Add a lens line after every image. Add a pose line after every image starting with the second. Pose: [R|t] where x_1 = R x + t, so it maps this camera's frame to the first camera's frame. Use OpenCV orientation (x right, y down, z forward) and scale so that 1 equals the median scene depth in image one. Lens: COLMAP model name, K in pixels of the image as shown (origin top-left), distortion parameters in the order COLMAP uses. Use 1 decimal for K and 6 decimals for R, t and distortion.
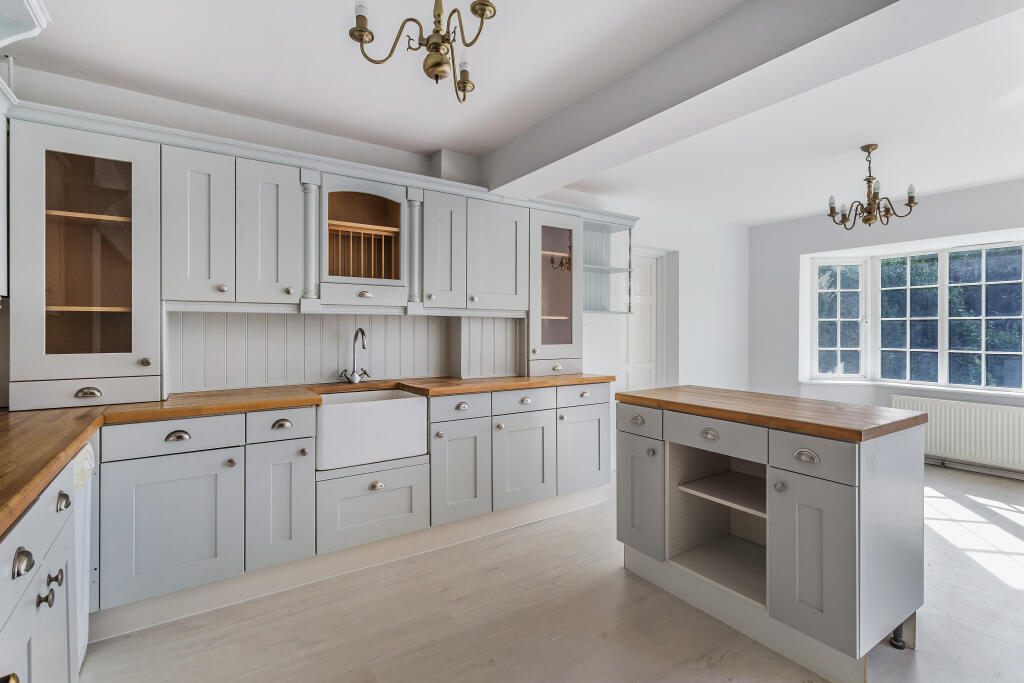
lens RADIAL K [[494.1, 0, 510.7], [0, 494.1, 336.6], [0, 0, 1]] dist [0.004898, 0.000031]
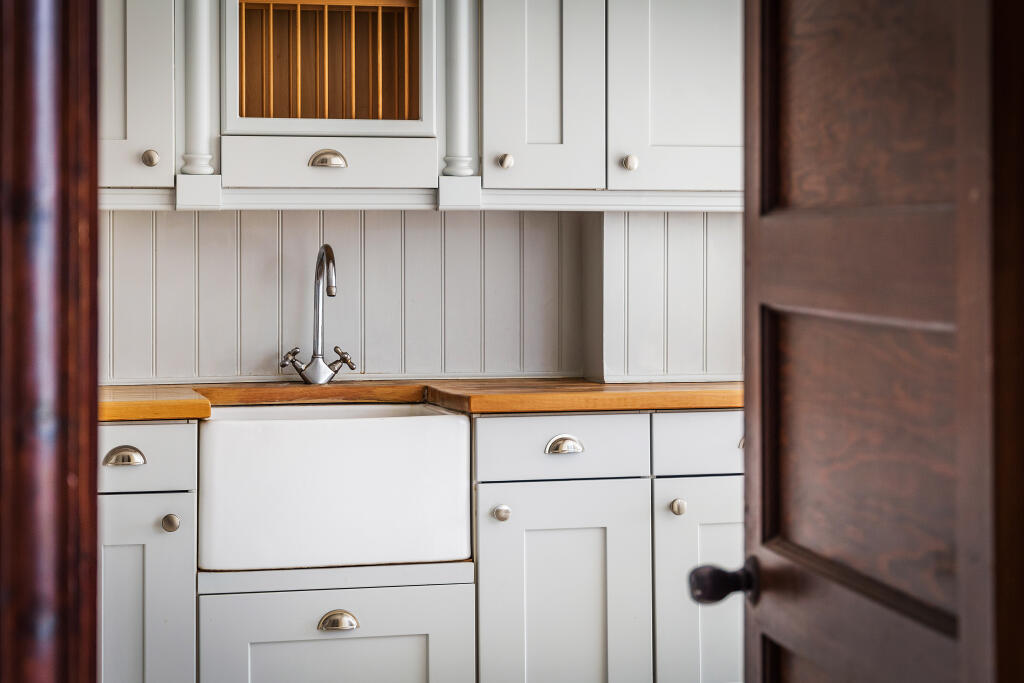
lens RADIAL K [[2062.4, 0, 512.4], [0, 2062.4, 340.9], [0, 0, 1]] dist [0.041507, 0.000000]
pose [[0.936286, 0.003324, -0.351223, 0.416484], [0.002182, 0.999881, 0.015280, 0.034721], [0.351232, -0.015073, 0.936167, -0.500321]]
